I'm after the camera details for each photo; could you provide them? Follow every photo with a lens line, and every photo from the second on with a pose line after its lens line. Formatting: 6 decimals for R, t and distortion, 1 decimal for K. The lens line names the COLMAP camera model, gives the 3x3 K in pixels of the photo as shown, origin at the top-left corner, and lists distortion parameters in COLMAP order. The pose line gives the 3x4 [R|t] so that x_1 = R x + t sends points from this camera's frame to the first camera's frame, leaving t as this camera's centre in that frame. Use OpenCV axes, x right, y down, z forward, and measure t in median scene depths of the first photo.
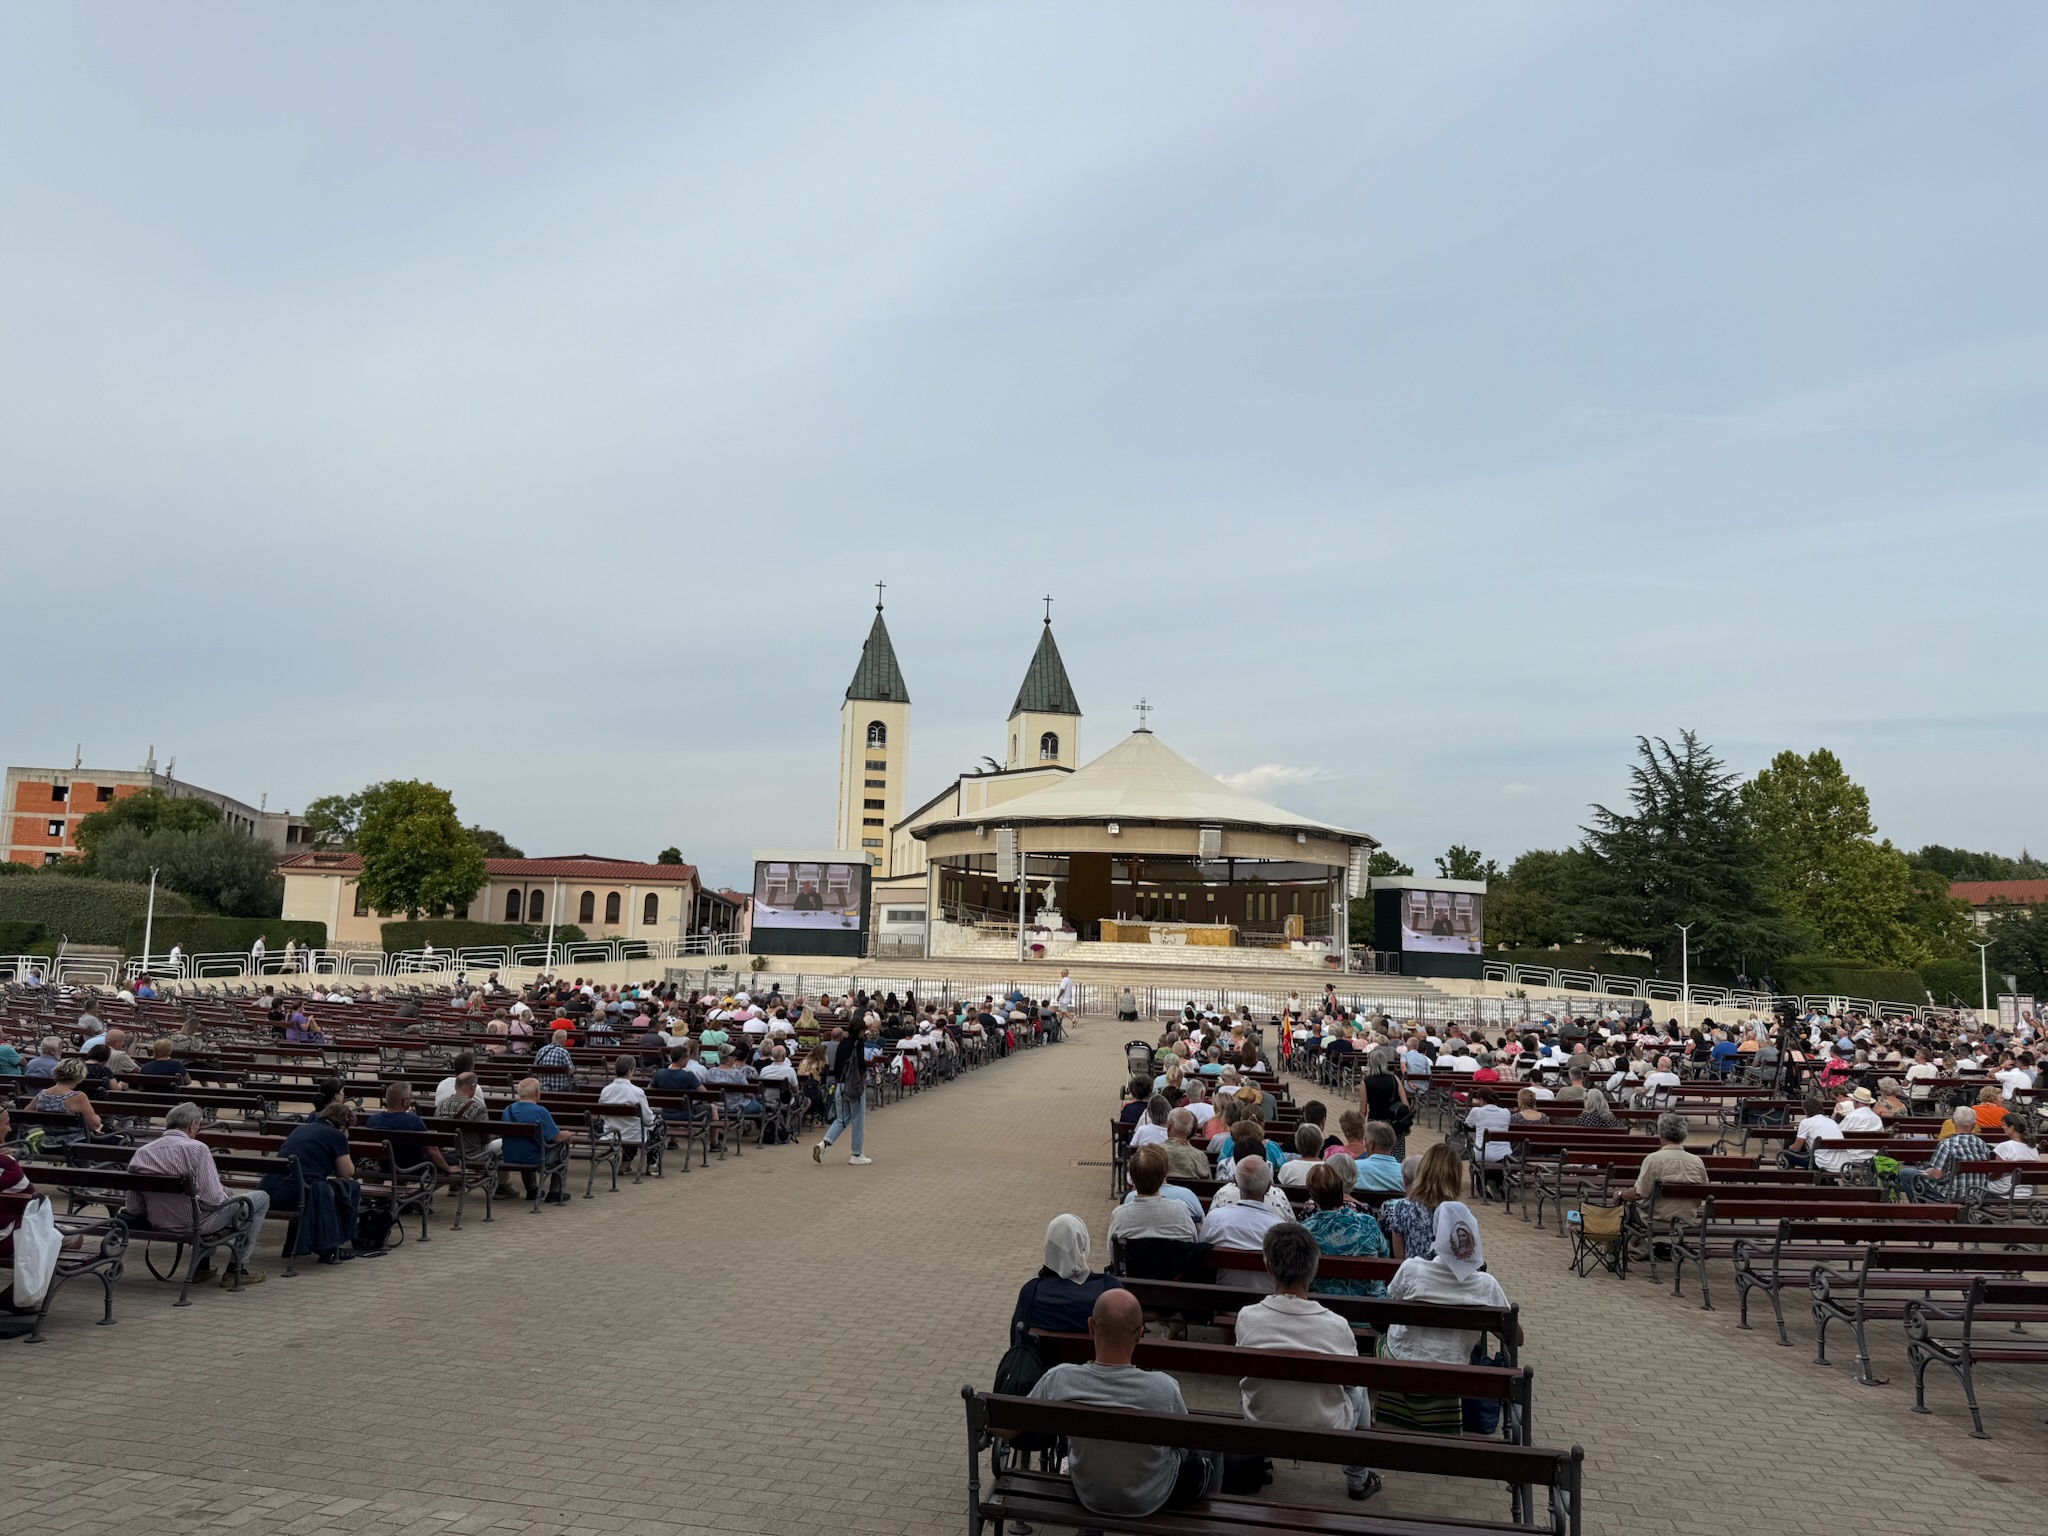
lens RADIAL K [[1435.3, 0, 1018.9], [0, 1435.3, 763.7], [0, 0, 1]] dist [0.043850, -0.017759]
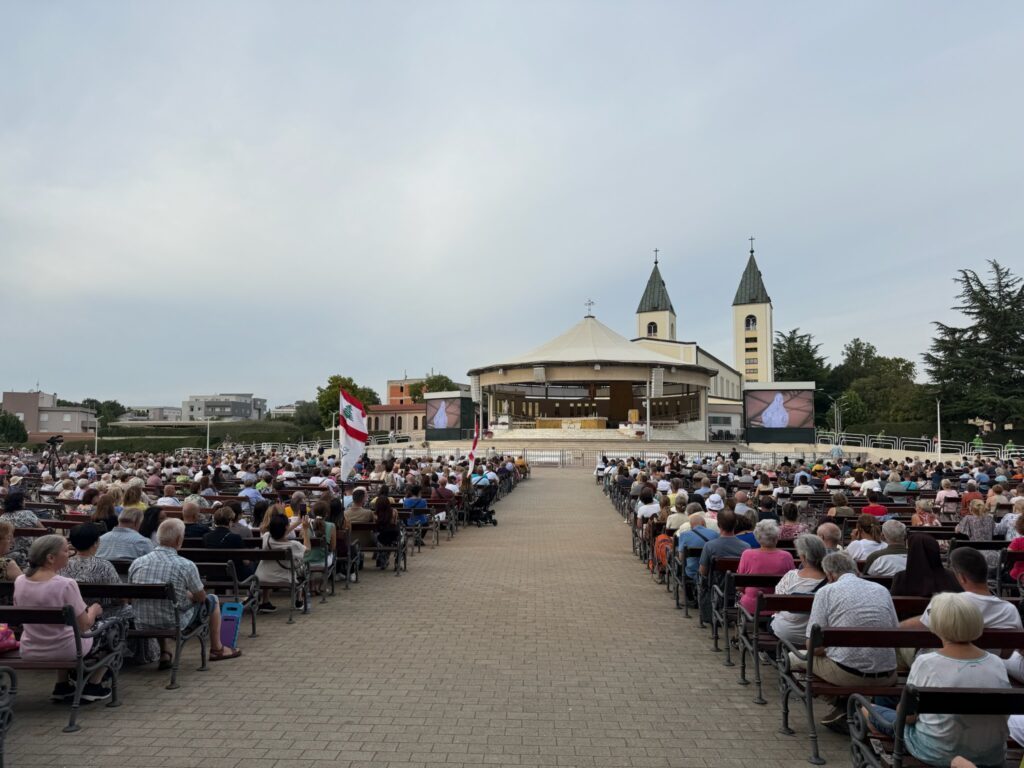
lens RADIAL K [[717.7, 0, 504.0], [0, 717.7, 386.3], [0, 0, 1]] dist [0.043850, -0.017759]
pose [[0.793538, -0.075981, -0.603759, 0.512161], [0.101844, 0.994763, 0.008669, 0.044700], [0.599938, -0.068369, 0.797120, 0.169058]]
